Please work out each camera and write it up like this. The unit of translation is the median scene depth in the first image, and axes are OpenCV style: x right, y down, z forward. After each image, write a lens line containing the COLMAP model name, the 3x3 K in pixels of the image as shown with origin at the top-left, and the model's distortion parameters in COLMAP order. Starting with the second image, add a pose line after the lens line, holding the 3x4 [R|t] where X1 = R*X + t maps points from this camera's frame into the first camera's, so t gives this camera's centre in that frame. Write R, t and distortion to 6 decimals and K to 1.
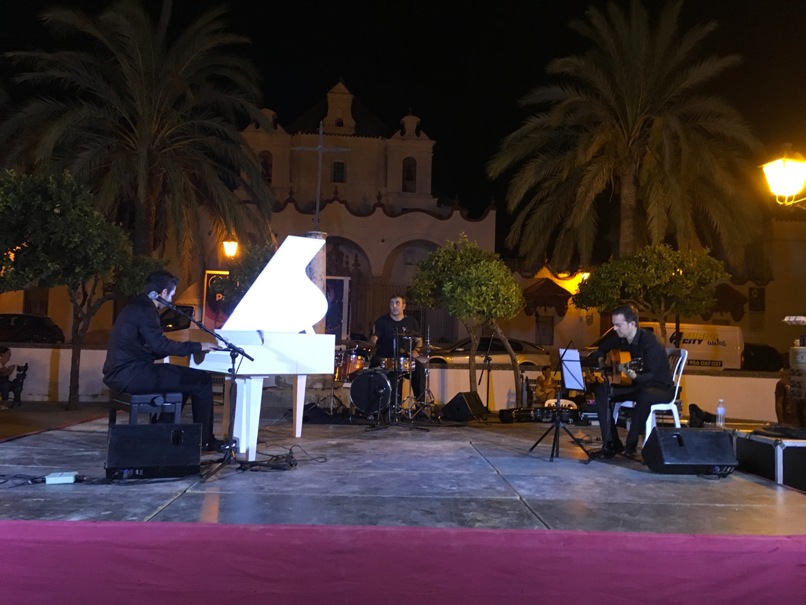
lens RADIAL K [[688.9, 0, 409.5], [0, 688.9, 302.3], [0, 0, 1]] dist [0.038604, -0.035846]
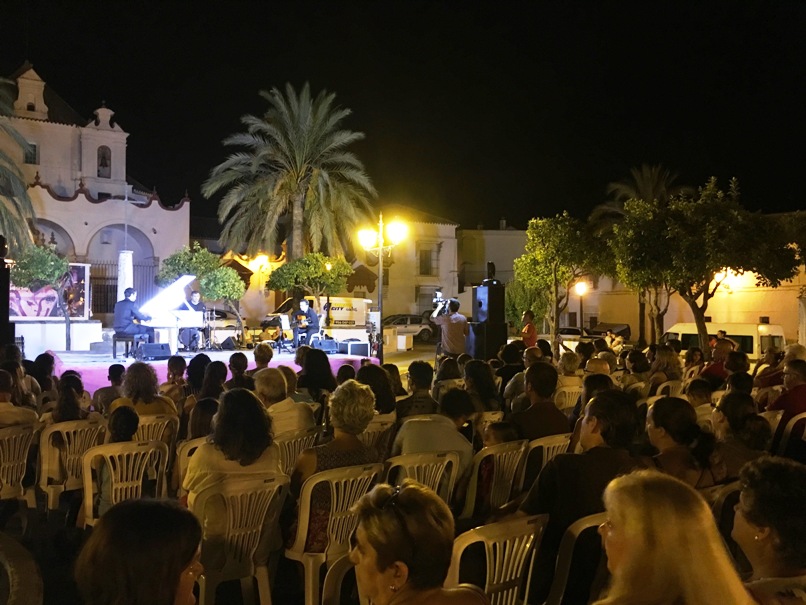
lens RADIAL K [[688.9, 0, 405.2], [0, 688.9, 302.6], [0, 0, 1]] dist [0.038604, -0.035846]
pose [[0.891423, -0.015090, 0.452921, -0.161119], [-0.007167, 0.998851, 0.047386, -0.032247], [-0.453115, -0.045487, 0.890291, -0.460382]]
